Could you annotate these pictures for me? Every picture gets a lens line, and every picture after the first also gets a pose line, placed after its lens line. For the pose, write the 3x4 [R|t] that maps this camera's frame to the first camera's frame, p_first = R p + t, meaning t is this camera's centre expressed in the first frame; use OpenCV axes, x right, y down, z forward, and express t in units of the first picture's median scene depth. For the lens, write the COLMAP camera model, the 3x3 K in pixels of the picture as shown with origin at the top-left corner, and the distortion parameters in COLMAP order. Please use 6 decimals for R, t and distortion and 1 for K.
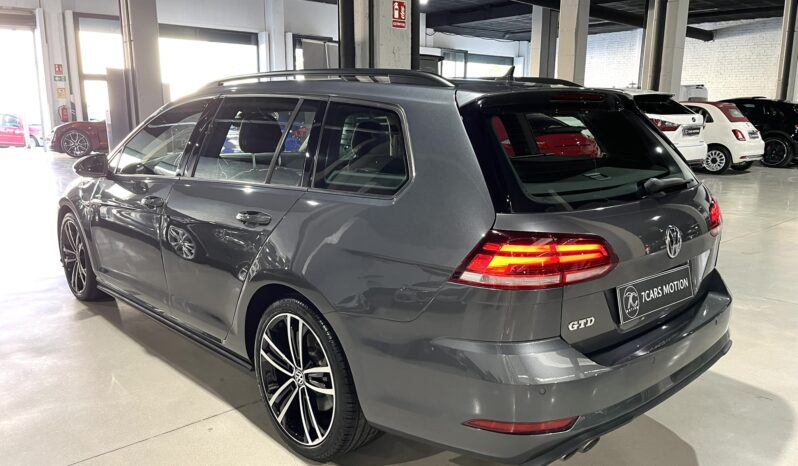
lens RADIAL K [[605.0, 0, 397.7], [0, 605.0, 234.6], [0, 0, 1]] dist [0.033868, -0.065238]
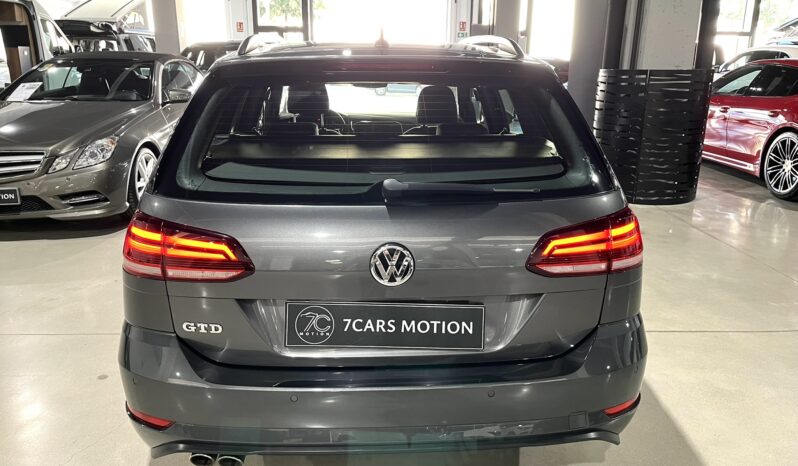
lens RADIAL K [[605.0, 0, 395.7], [0, 605.0, 233.7], [0, 0, 1]] dist [0.033868, -0.065238]
pose [[0.758252, 0.174308, -0.628229, 1.047822], [-0.126431, 0.984618, 0.120594, -0.133876], [0.639586, -0.012013, 0.768626, 0.485538]]
